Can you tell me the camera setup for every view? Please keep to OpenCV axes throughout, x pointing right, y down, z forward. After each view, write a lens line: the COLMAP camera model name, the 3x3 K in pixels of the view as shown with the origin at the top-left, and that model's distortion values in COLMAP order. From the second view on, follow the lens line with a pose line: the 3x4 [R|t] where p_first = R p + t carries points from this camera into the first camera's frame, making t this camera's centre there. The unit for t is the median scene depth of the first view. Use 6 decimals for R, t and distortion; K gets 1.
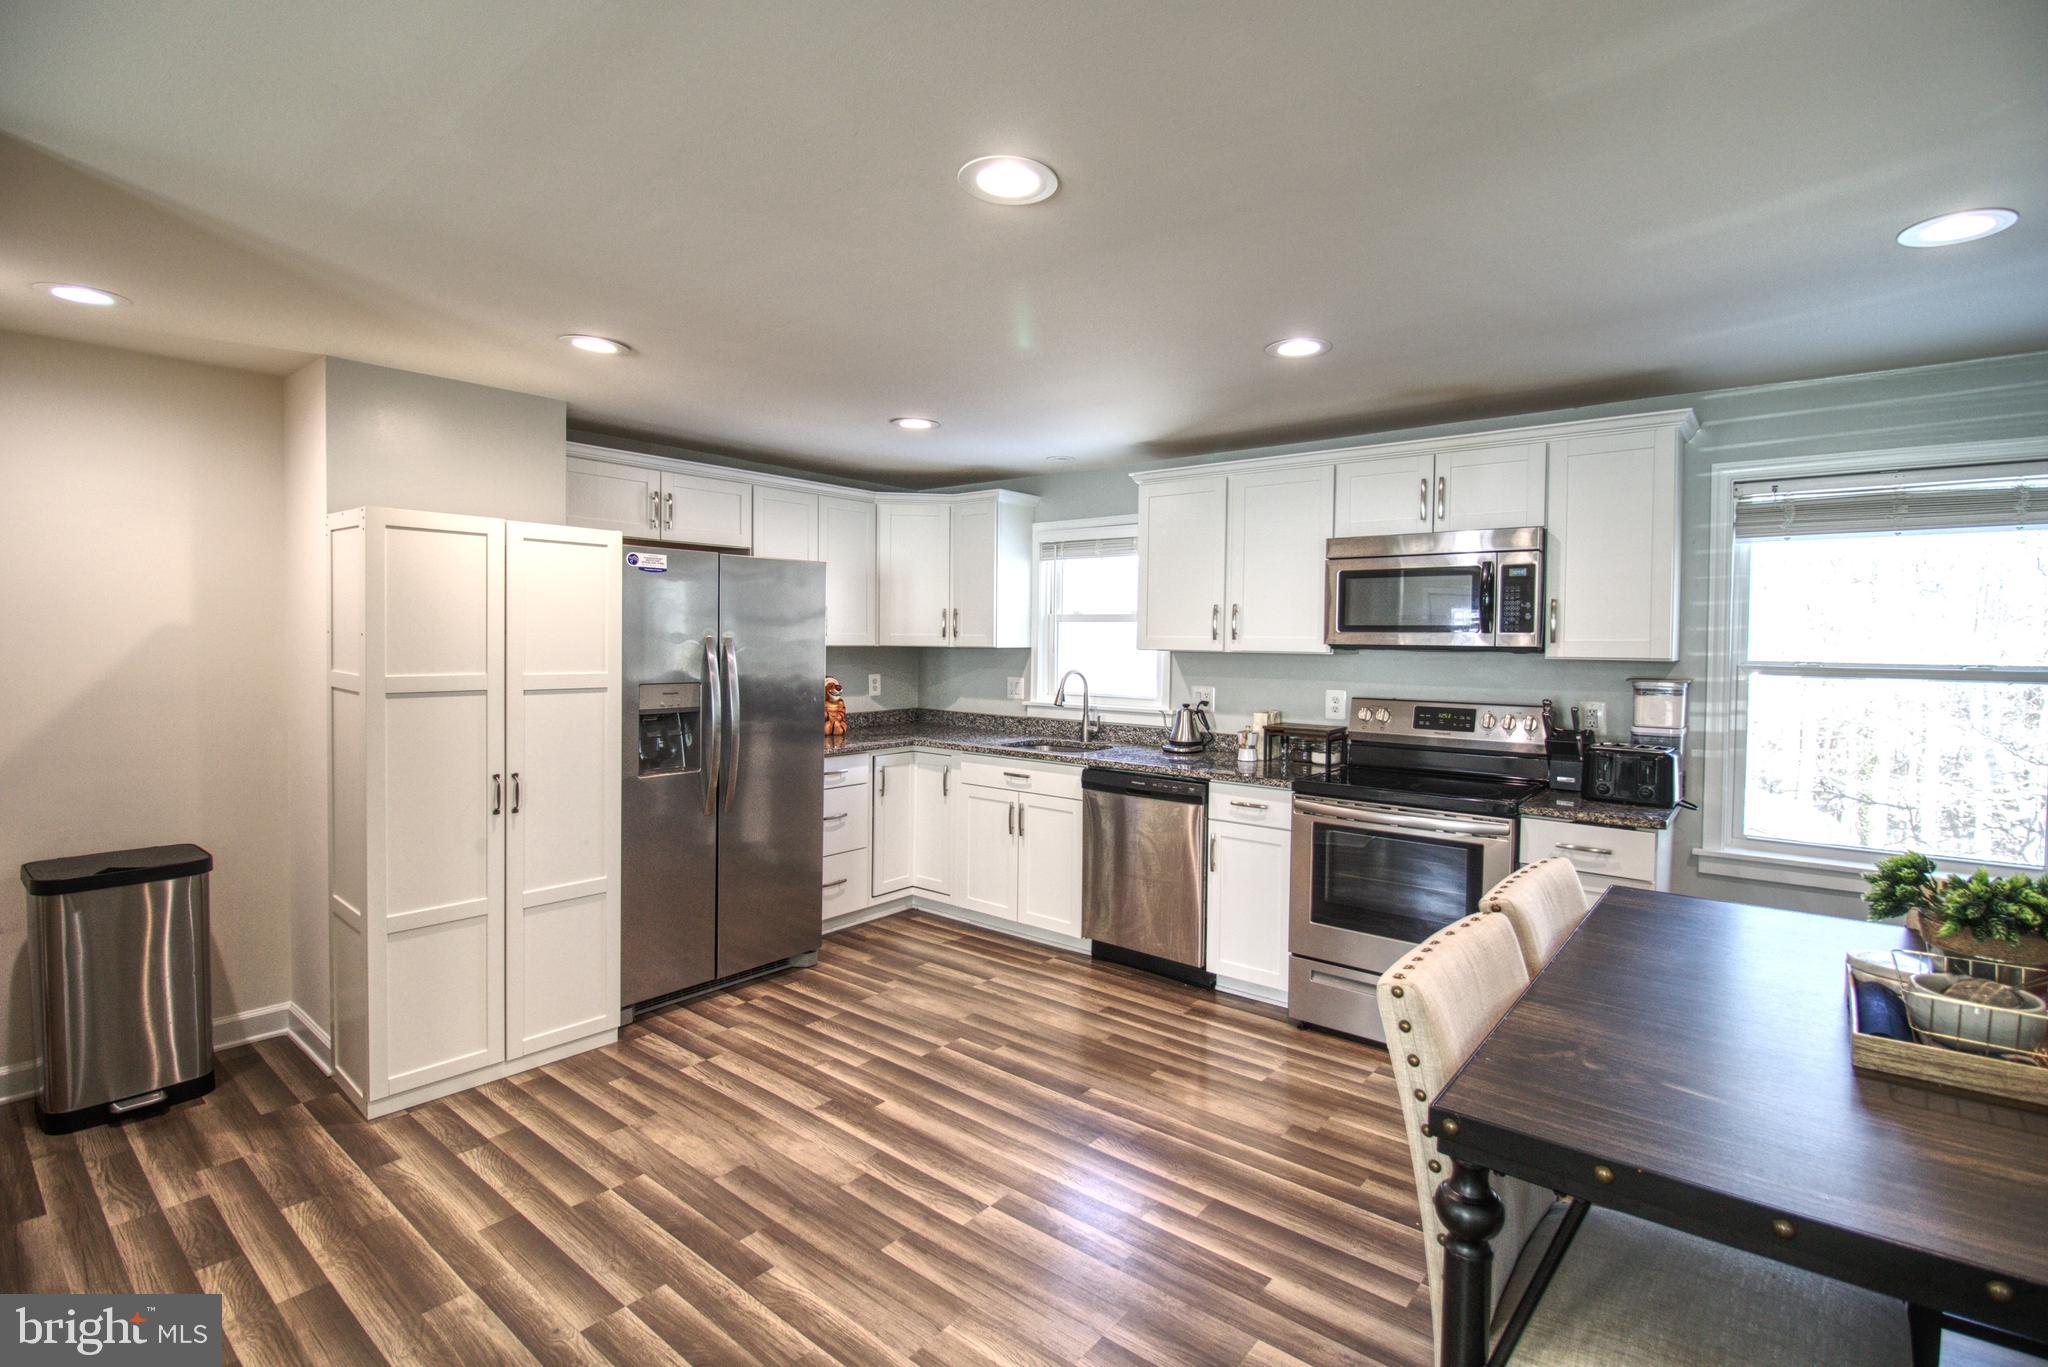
lens RADIAL K [[940.4, 0, 1046.8], [0, 940.4, 674.1], [0, 0, 1]] dist [-0.000218, -0.014844]
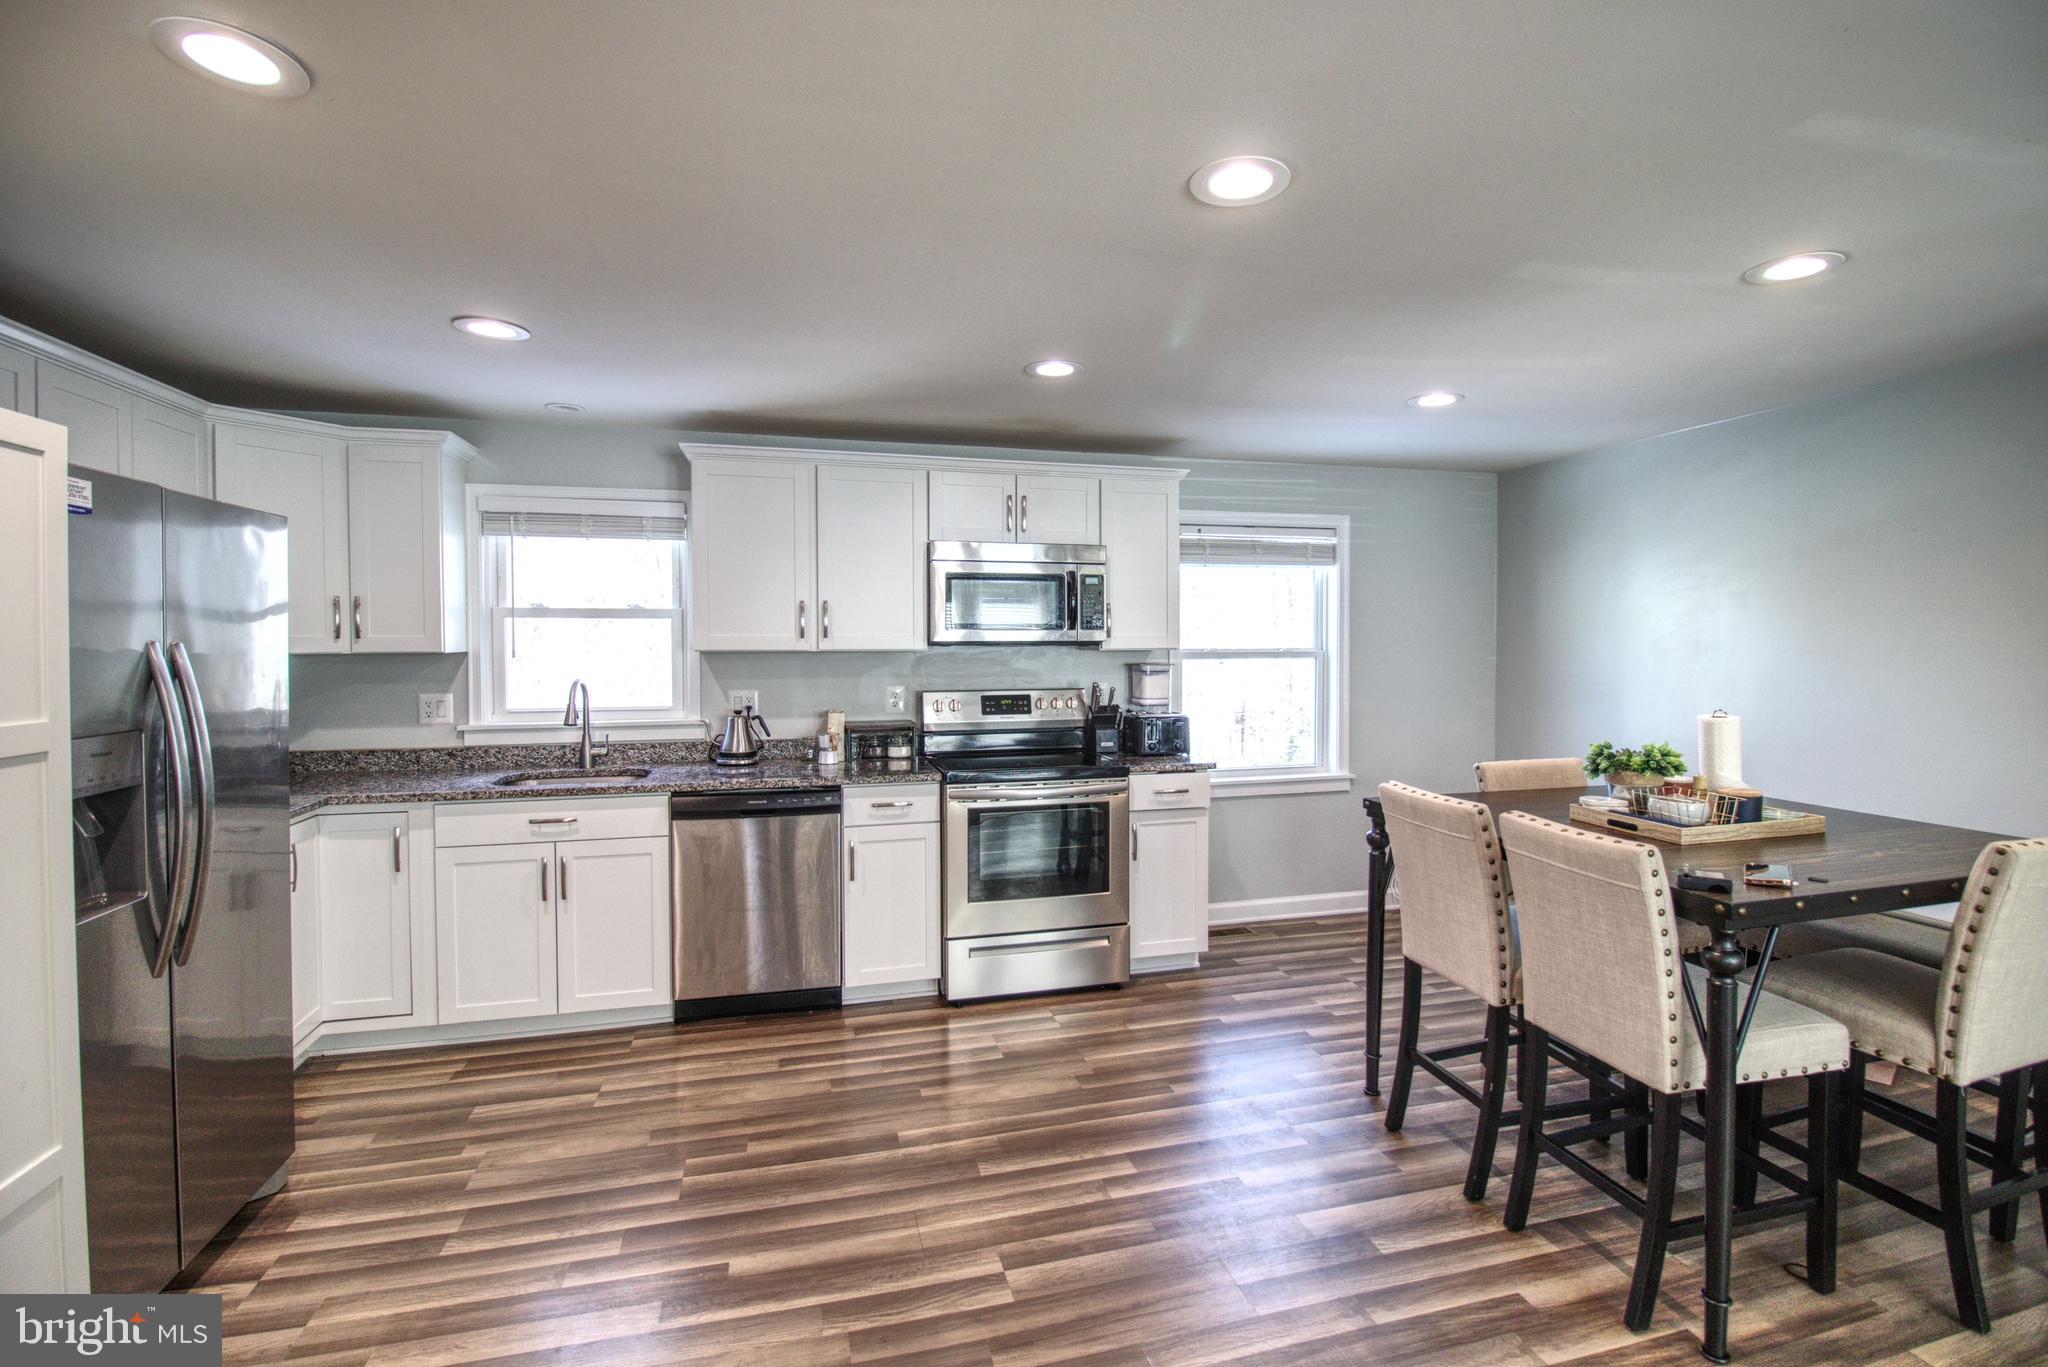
lens RADIAL K [[940.4, 0, 1046.8], [0, 940.4, 674.1], [0, 0, 1]] dist [-0.000218, -0.014844]
pose [[0.589295, -0.040860, 0.806884, -0.452327], [0.038658, 0.999002, 0.022356, -0.012904], [-0.806992, 0.018018, 0.590287, 0.263715]]
